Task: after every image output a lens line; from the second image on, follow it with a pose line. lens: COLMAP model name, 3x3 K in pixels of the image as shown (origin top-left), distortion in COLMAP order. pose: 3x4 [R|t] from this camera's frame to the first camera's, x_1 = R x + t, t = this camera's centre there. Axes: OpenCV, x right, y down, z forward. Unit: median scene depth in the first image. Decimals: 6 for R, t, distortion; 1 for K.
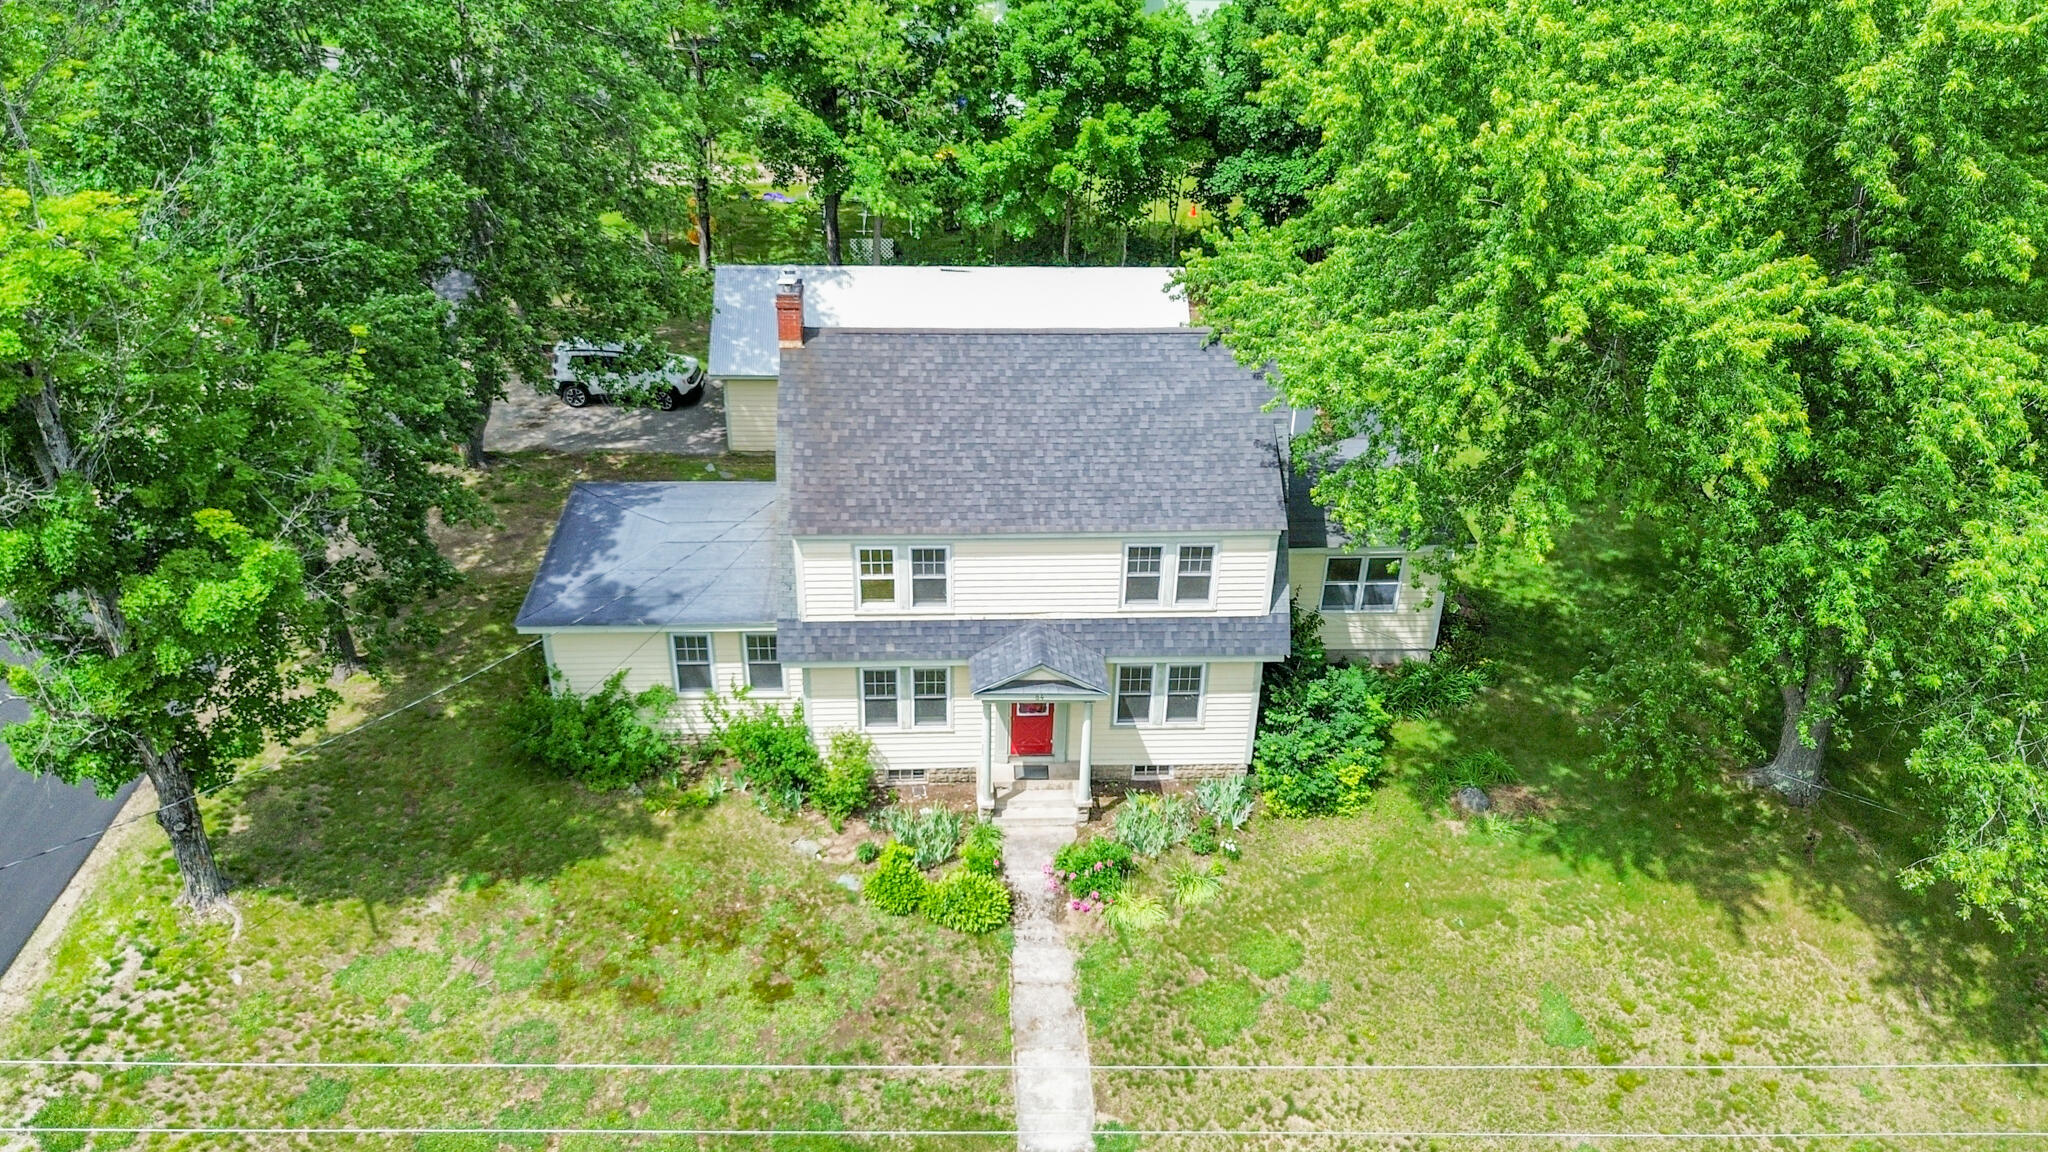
lens RADIAL K [[1512.7, 0, 1024.0], [0, 1512.7, 576.0], [0, 0, 1]] dist [0.127915, -0.175869]
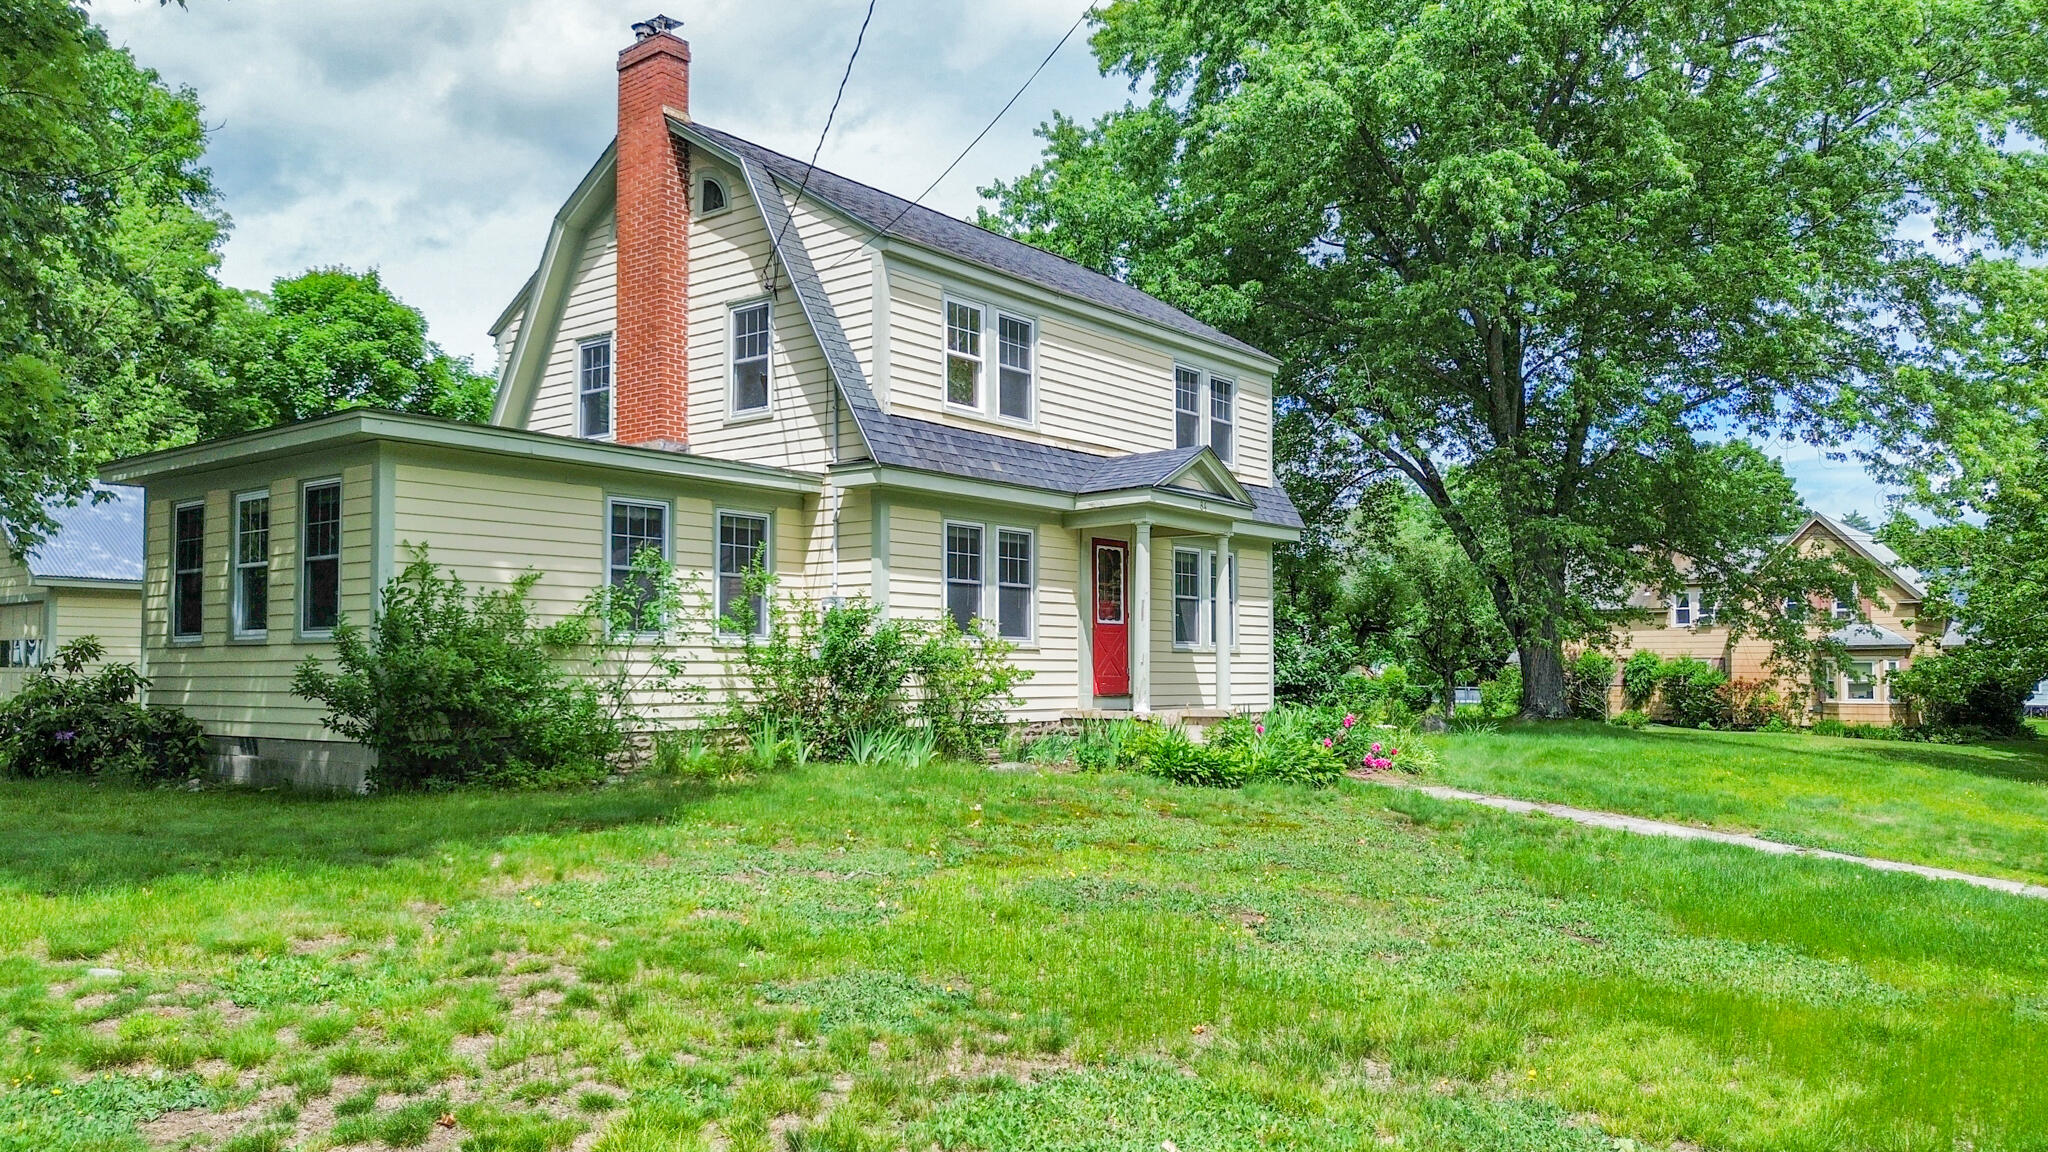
lens RADIAL K [[1441.9, 0, 1028.3], [0, 1441.9, 565.2], [0, 0, 1]] dist [0.056432, -0.043024]
pose [[0.664637, 0.028300, 0.746630, -0.527680], [0.397781, 0.832492, -0.385651, 0.318871], [-0.632478, 0.553313, 0.542048, 0.685823]]
